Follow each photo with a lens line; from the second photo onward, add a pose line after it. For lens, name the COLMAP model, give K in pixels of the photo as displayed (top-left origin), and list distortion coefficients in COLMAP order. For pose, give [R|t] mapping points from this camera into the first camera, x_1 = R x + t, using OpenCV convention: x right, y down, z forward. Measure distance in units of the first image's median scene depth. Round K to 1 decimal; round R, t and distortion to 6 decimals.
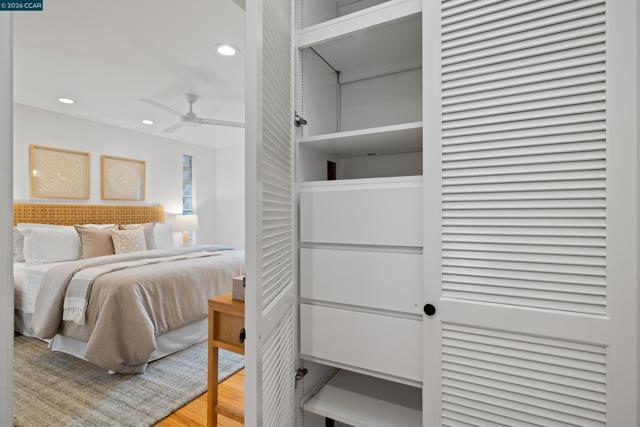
lens RADIAL K [[324.4, 0, 320.3], [0, 324.4, 211.5], [0, 0, 1]] dist [0.000846, -0.002621]
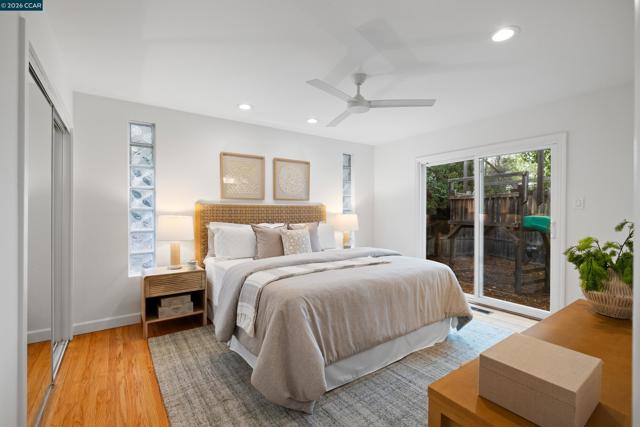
lens RADIAL K [[280.8, 0, 306.7], [0, 280.8, 213.1], [0, 0, 1]] dist [-0.007279, 0.000493]
pose [[0.879694, 0.006027, -0.475501, -0.163577], [0.000391, 0.999910, 0.013395, -0.006372], [0.475540, -0.011970, 0.879613, 0.278467]]
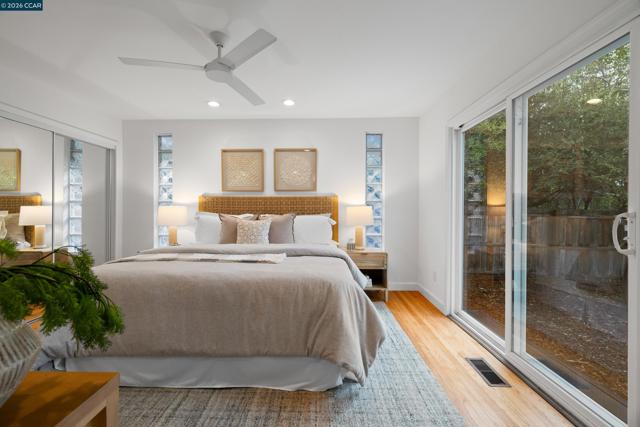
lens RADIAL K [[267.0, 0, 318.7], [0, 267.0, 211.0], [0, 0, 1]] dist [-0.000731, 0.001232]
pose [[0.444292, 0.005693, -0.895864, 0.199226], [0.004697, 0.999951, 0.008684, 0.024560], [0.895870, -0.008066, 0.444243, 0.868167]]
